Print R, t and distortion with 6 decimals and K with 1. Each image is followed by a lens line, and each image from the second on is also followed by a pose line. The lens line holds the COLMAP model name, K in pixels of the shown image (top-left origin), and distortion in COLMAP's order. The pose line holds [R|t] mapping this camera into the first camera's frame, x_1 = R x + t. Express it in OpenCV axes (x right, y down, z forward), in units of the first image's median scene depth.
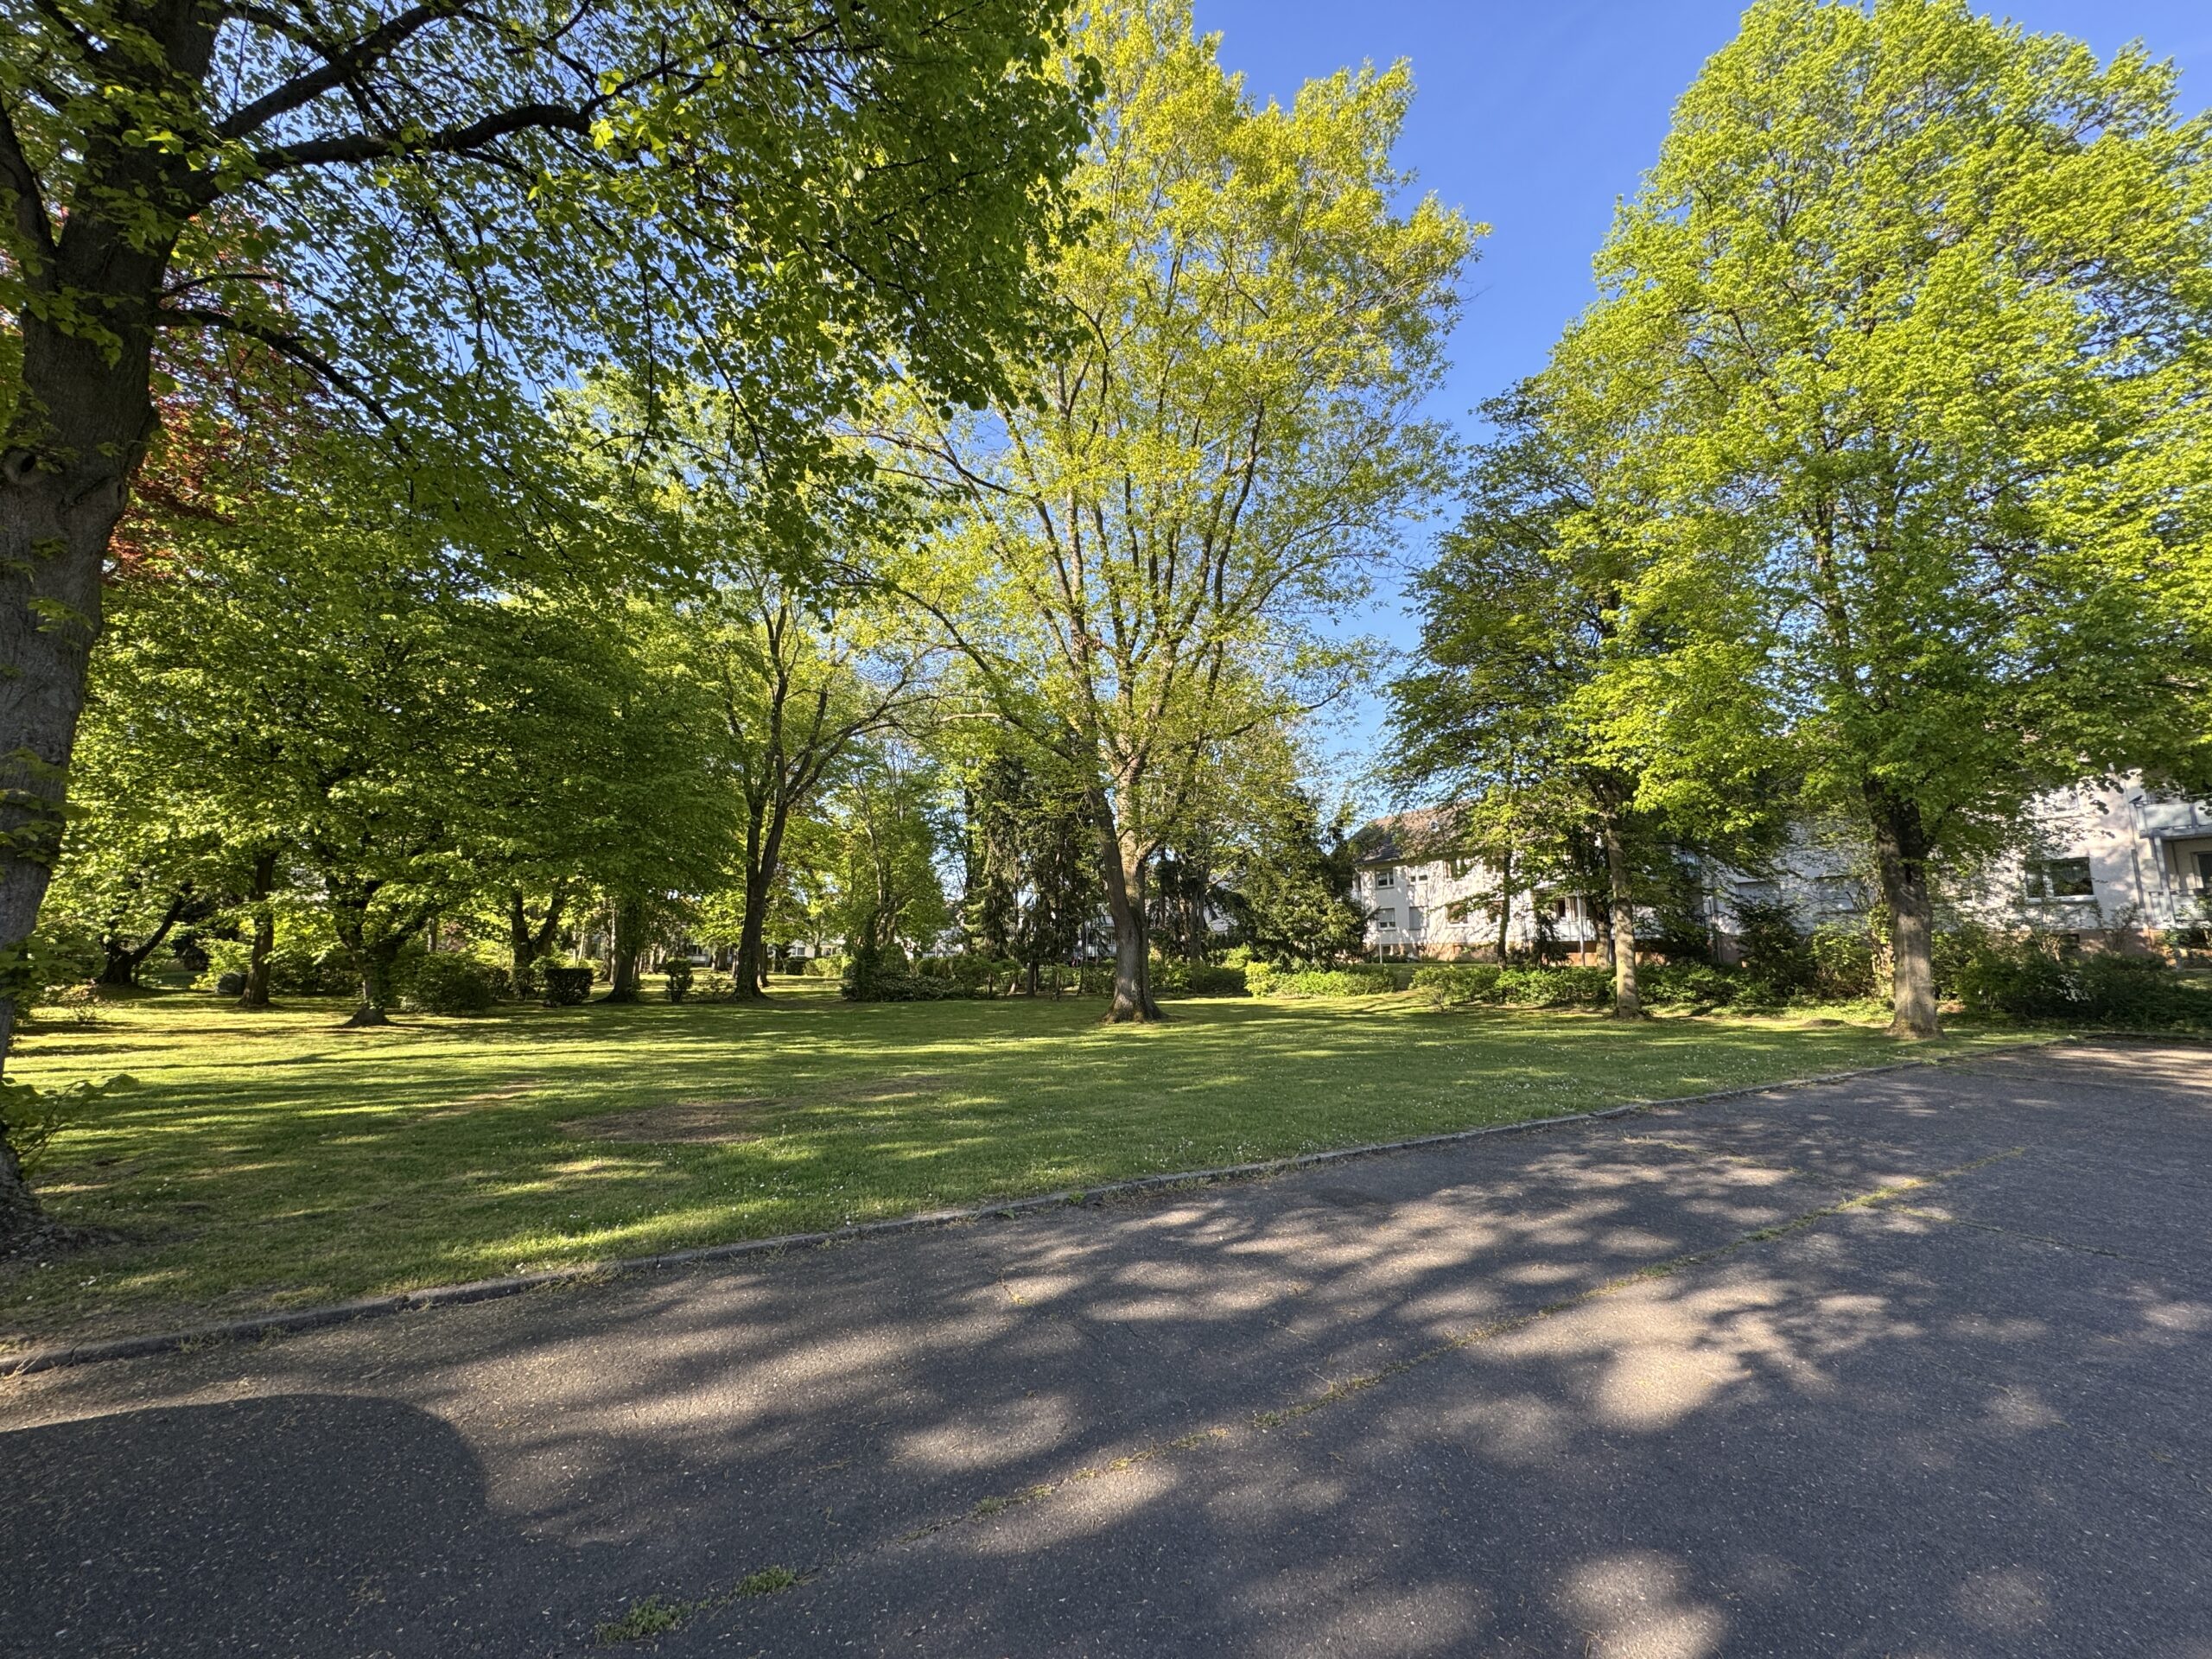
lens RADIAL K [[879.7, 0, 1103.6], [0, 879.7, 825.9], [0, 0, 1]] dist [-0.003963, -0.000469]
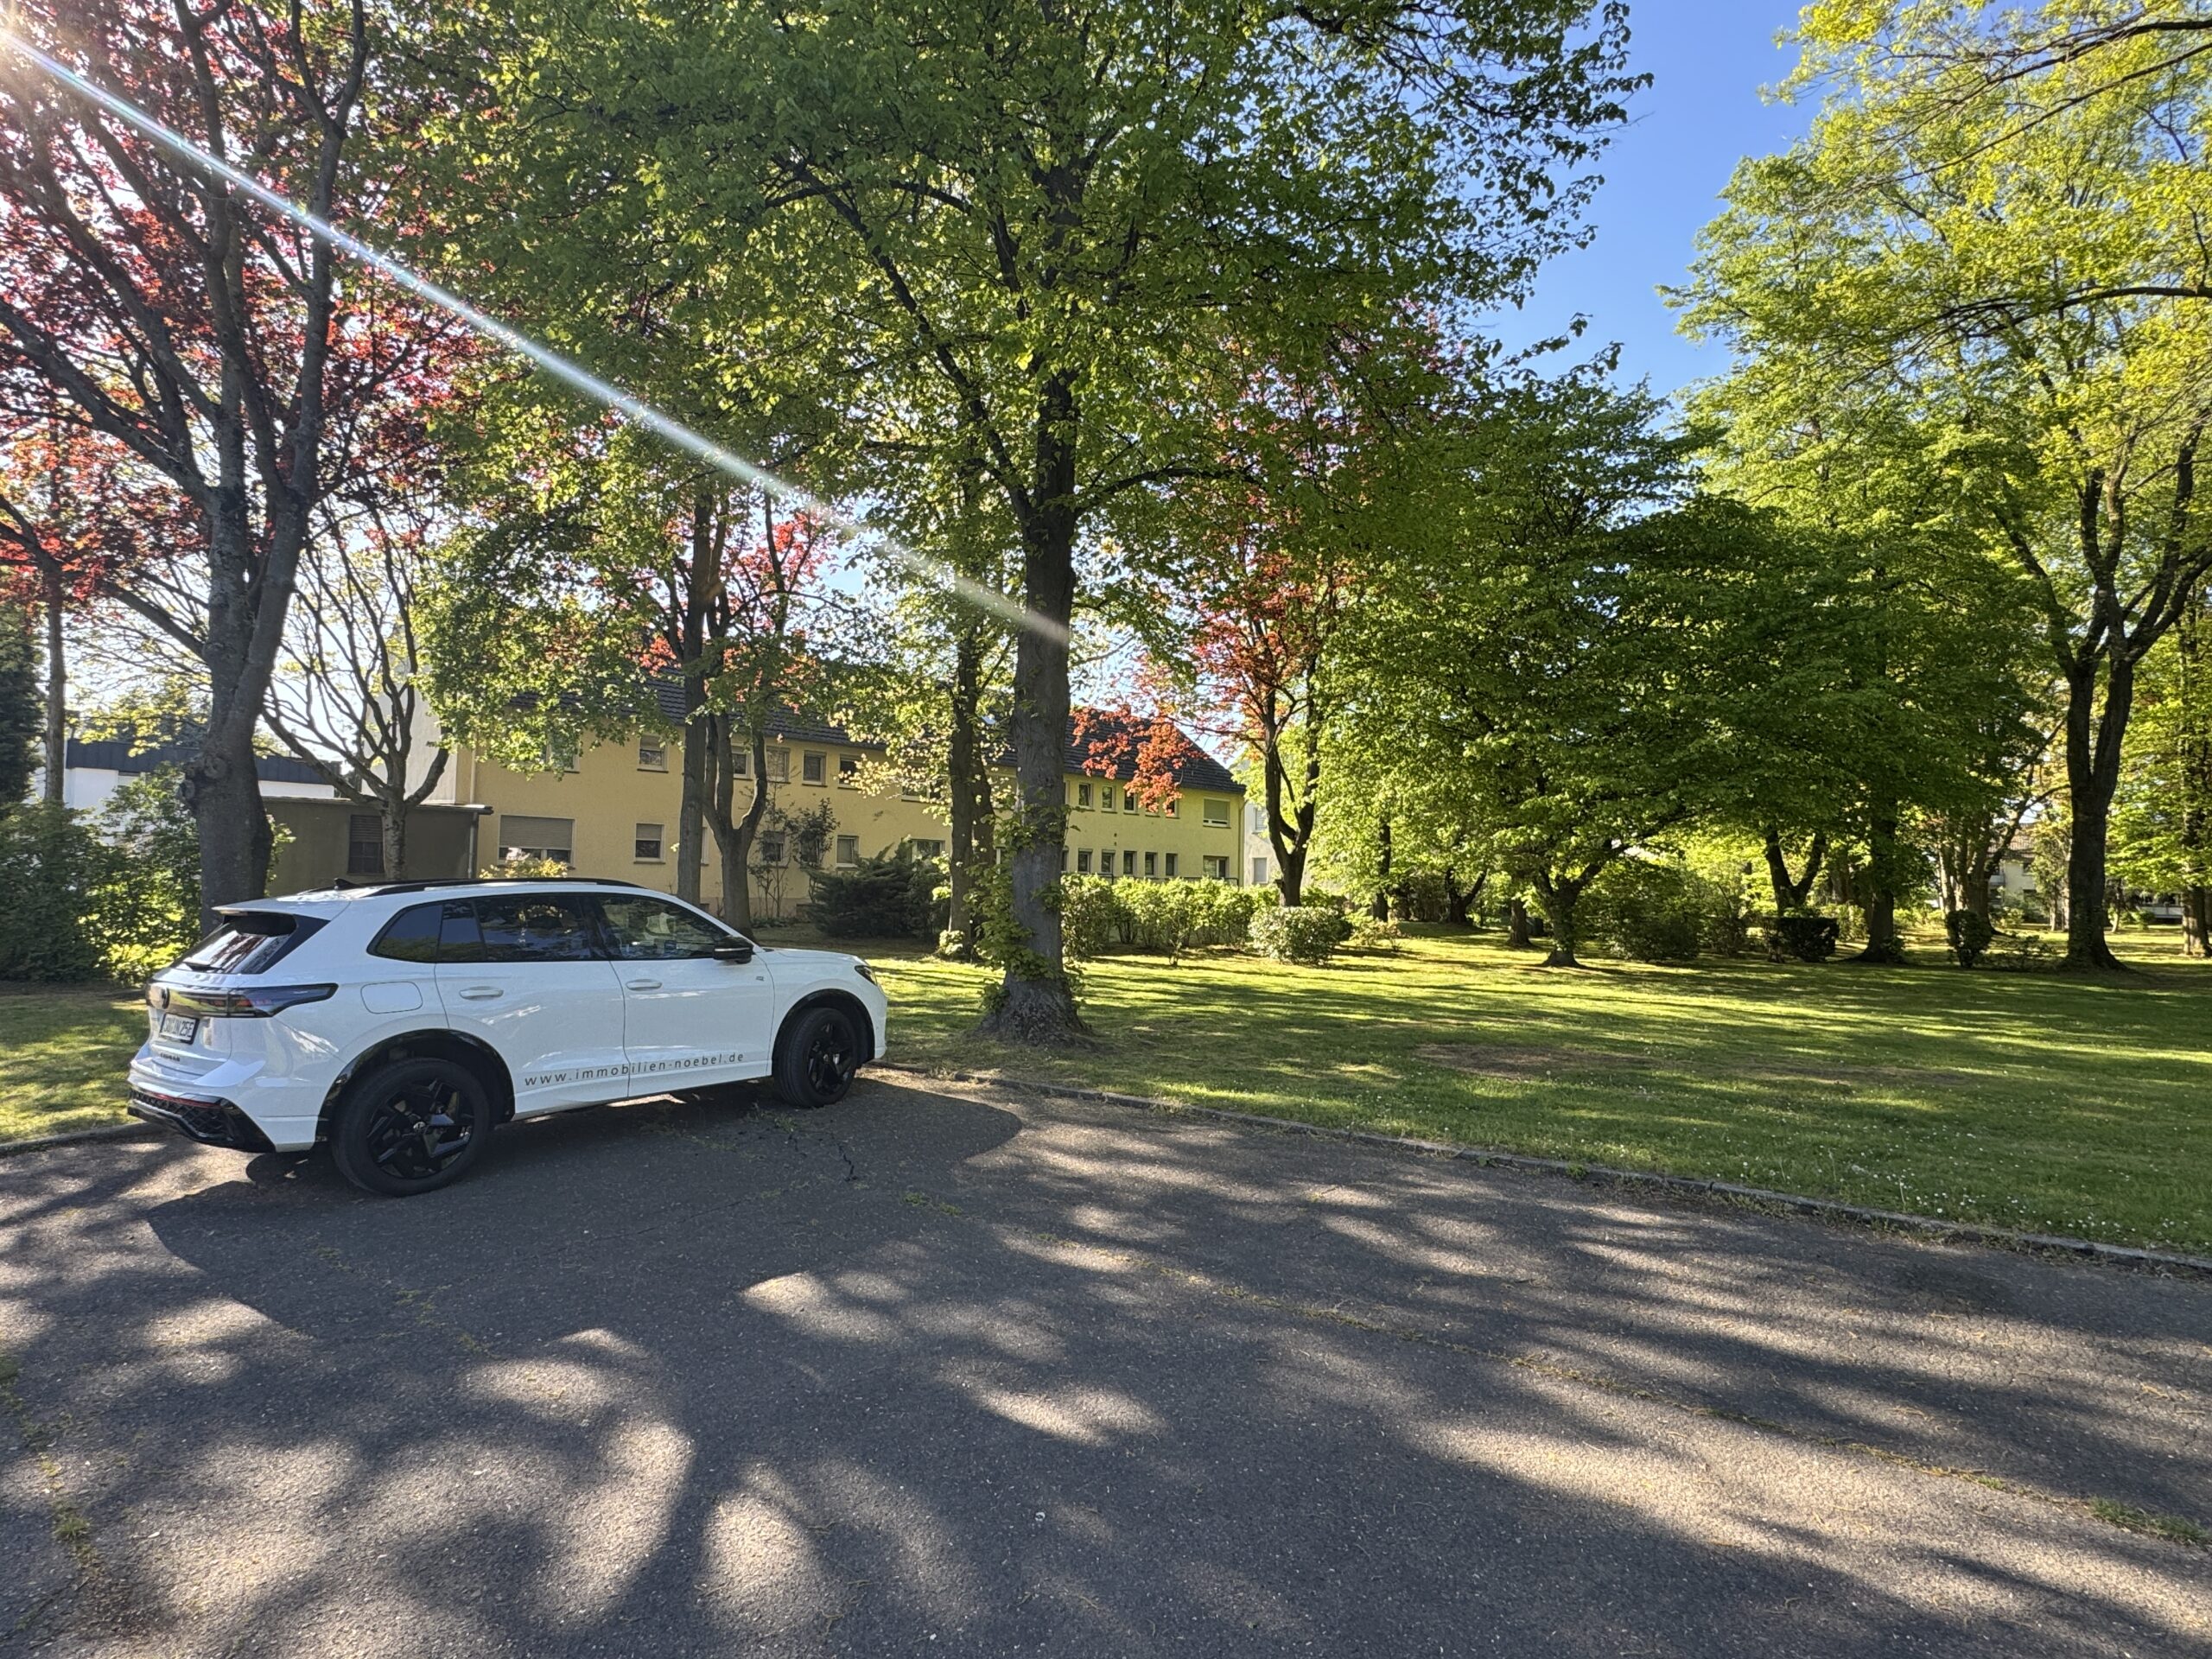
lens RADIAL K [[1104.5, 0, 1102.8], [0, 1104.5, 831.8], [0, 0, 1]] dist [-0.003143, -0.000408]
pose [[0.354041, -0.050248, -0.933879, 0.977552], [0.126149, 0.991996, -0.005552, 0.050093], [0.926683, -0.115842, 0.357546, 0.265873]]
